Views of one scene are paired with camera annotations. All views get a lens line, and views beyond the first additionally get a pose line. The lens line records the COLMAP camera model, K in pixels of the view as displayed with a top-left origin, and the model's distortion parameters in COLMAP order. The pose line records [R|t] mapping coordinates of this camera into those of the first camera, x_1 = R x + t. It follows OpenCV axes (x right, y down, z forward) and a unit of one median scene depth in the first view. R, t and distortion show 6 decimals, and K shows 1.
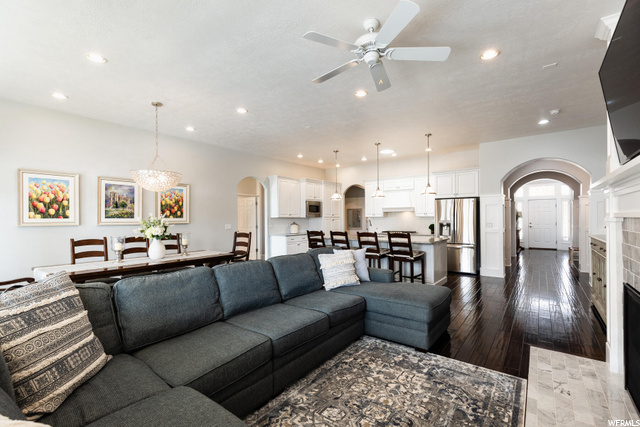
lens RADIAL K [[288.8, 0, 315.2], [0, 288.8, 218.6], [0, 0, 1]] dist [0.017795, 0.000501]
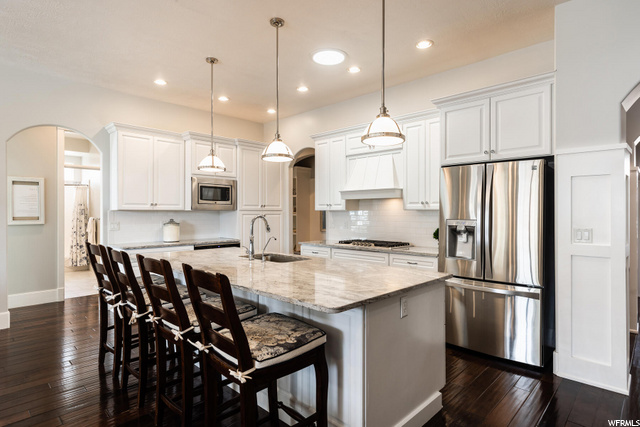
lens RADIAL K [[345.0, 0, 319.1], [0, 345.0, 214.3], [0, 0, 1]] dist [0.003013, 0.000090]
pose [[0.994493, 0.005700, -0.104650, 0.271219], [-0.005119, 0.999970, 0.005828, -0.002069], [0.104680, -0.005261, 0.994492, 0.458011]]
